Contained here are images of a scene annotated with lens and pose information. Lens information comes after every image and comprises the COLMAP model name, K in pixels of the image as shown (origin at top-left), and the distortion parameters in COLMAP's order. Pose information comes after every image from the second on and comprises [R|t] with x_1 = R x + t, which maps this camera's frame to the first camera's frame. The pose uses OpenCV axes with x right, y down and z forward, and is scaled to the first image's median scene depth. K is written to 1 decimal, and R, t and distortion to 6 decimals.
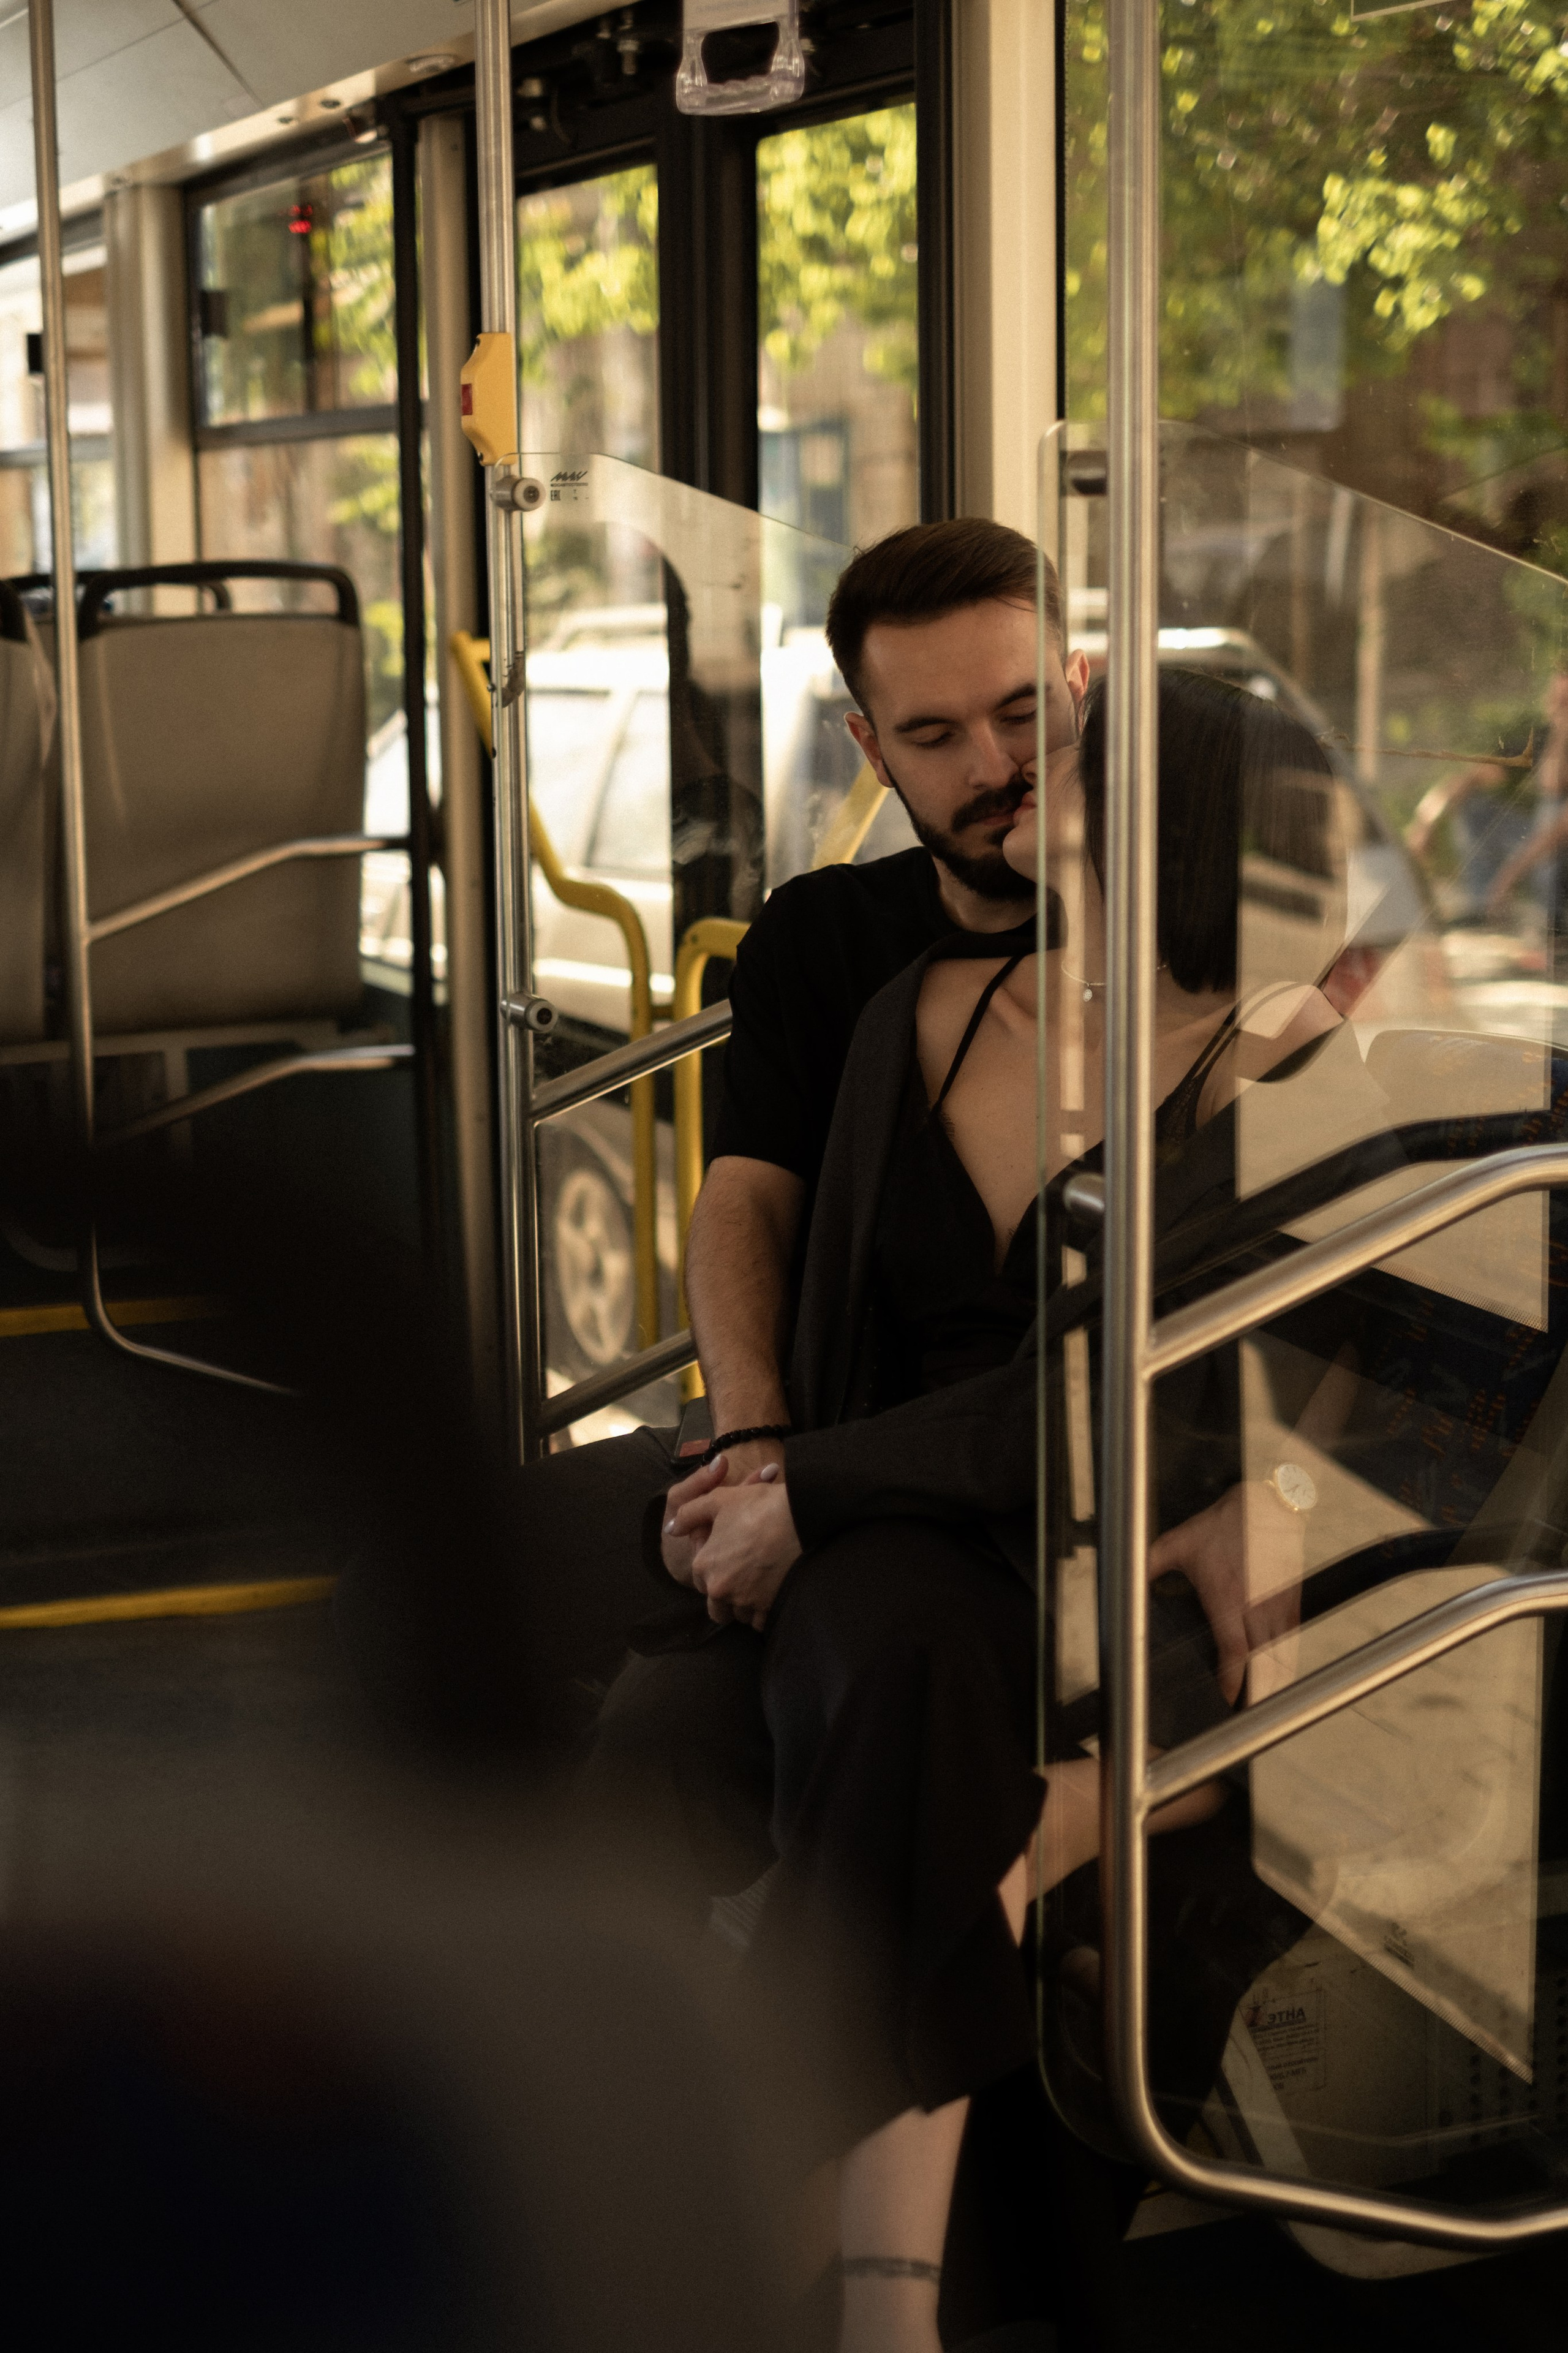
lens RADIAL K [[2937.4, 0, 783.3], [0, 2937.4, 1178.6], [0, 0, 1]] dist [-0.015461, -0.023184]
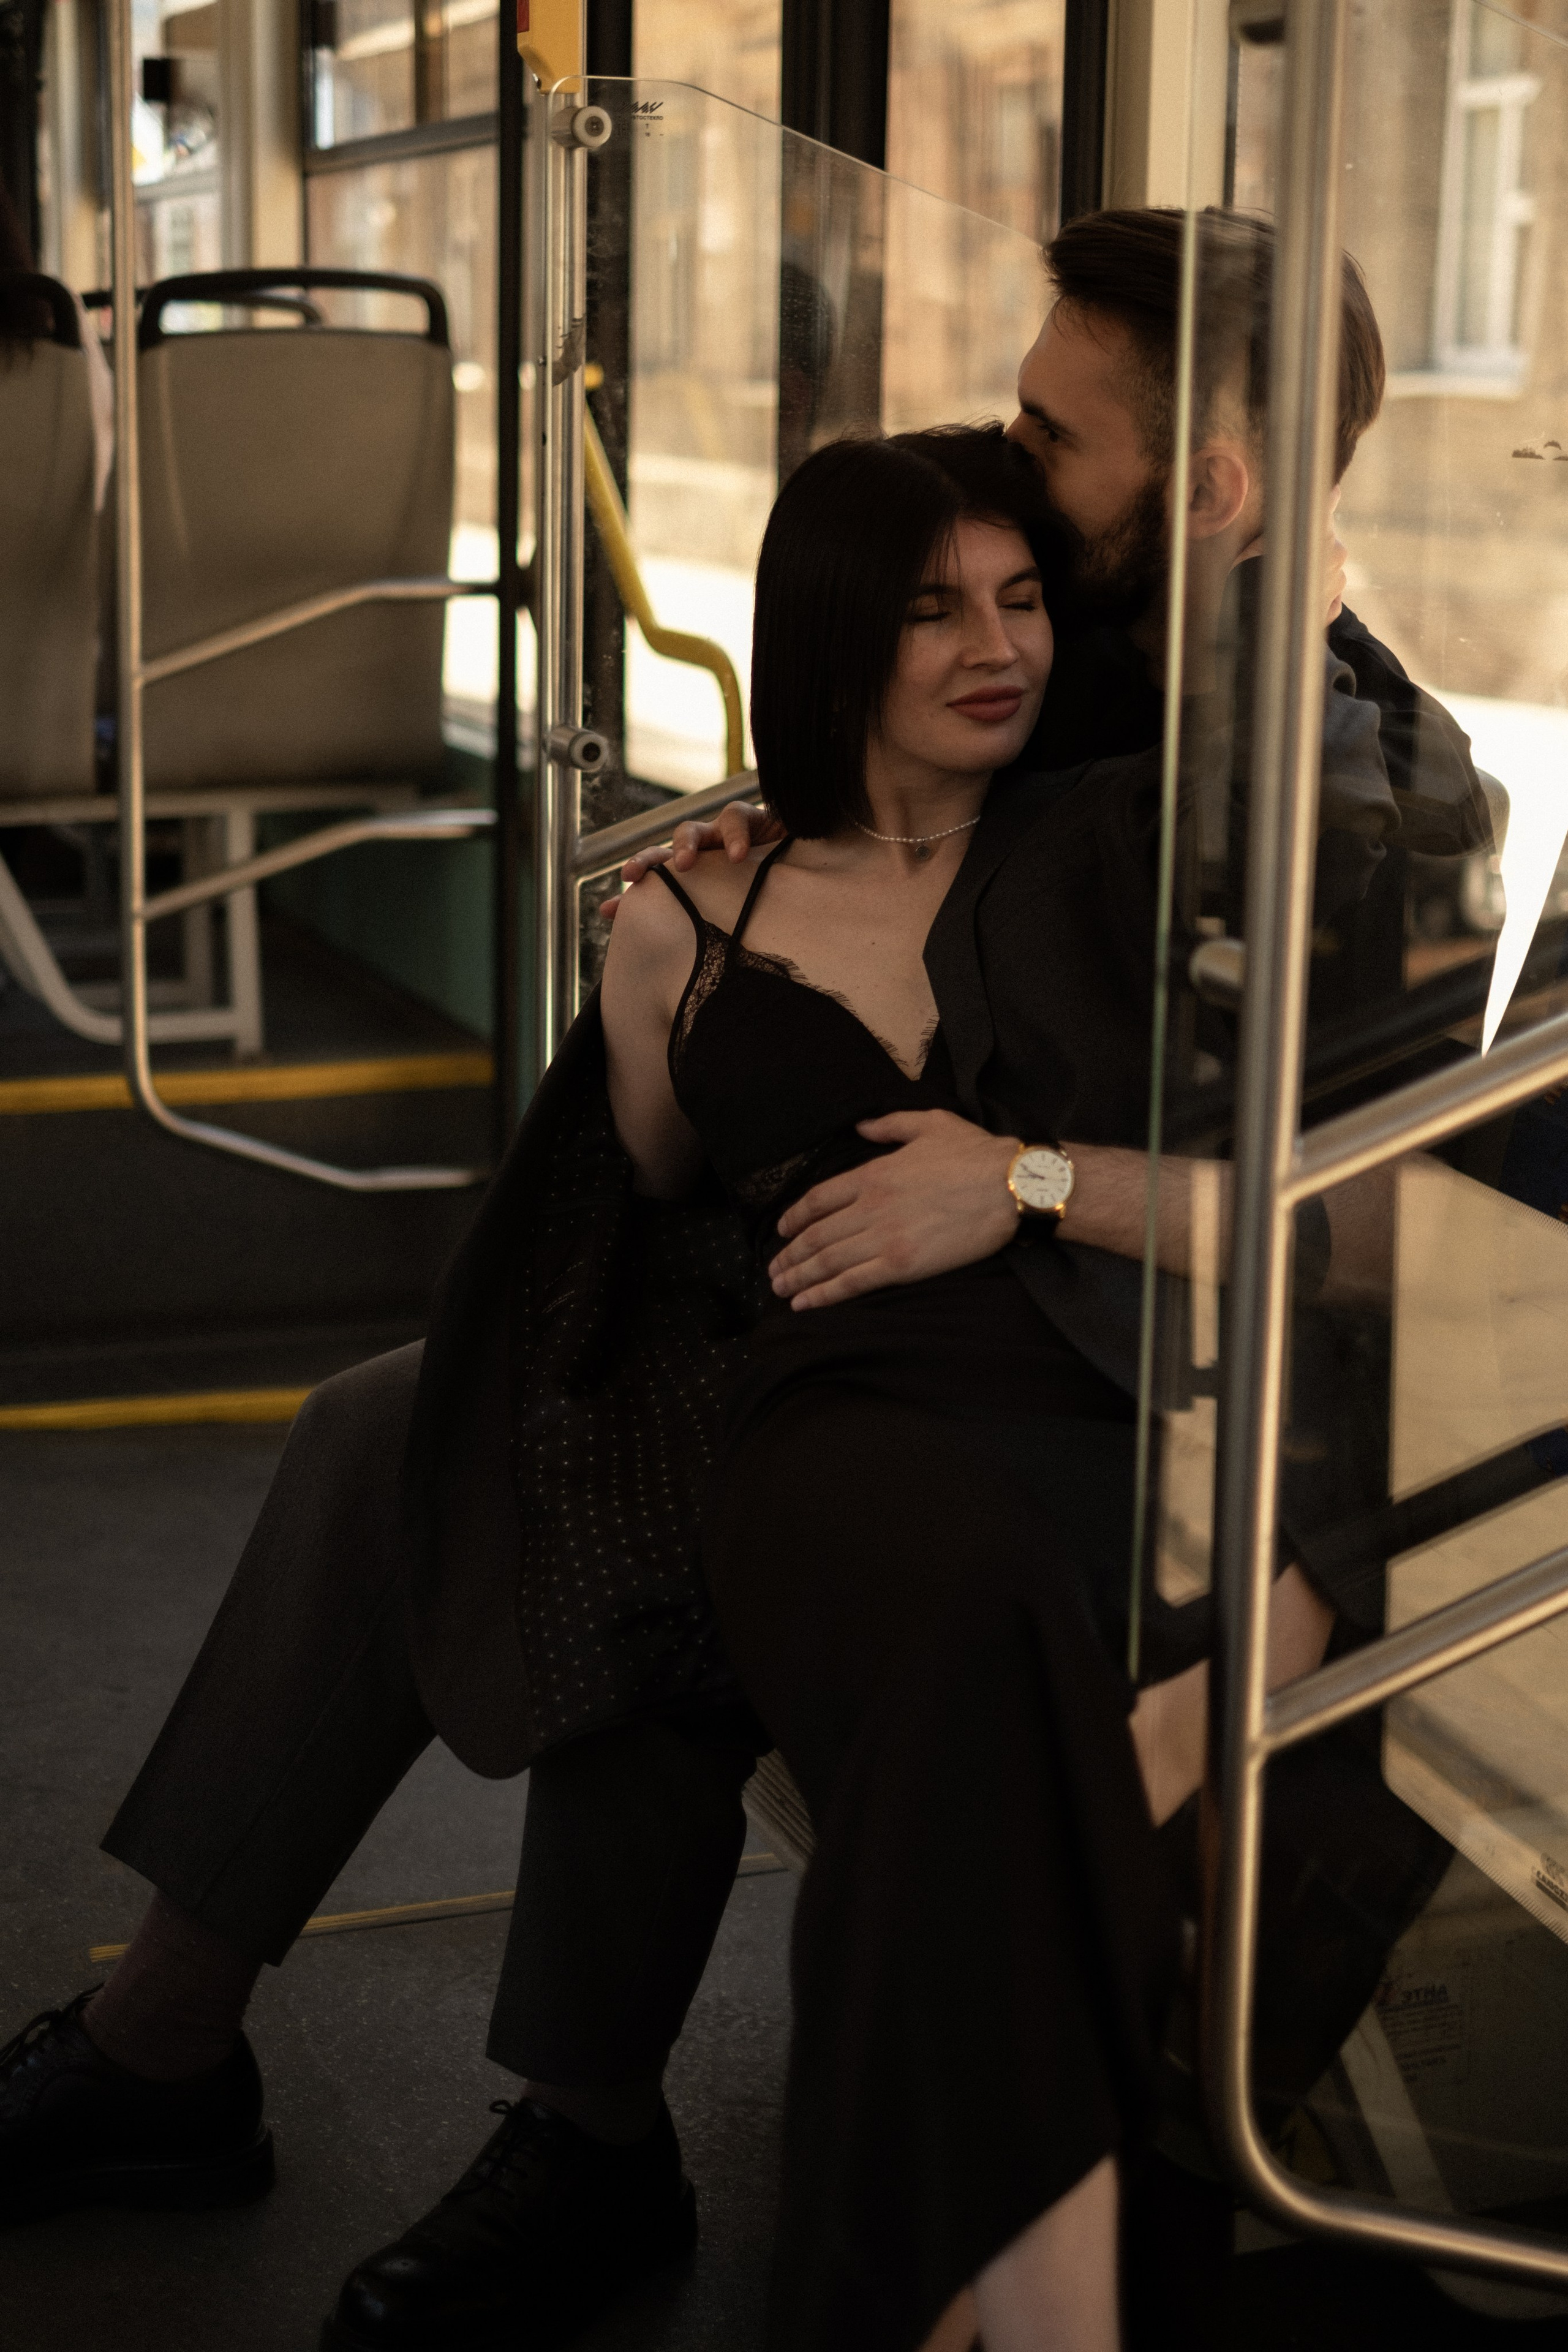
lens RADIAL K [[2936.4, 0, 783.3], [0, 2936.4, 1178.1], [0, 0, 1]] dist [-0.015461, -0.023184]
pose [[0.998220, 0.037452, -0.046413, 0.016658], [-0.034382, 0.997275, 0.065274, 0.009411], [0.048731, -0.063562, 0.996787, 0.139753]]
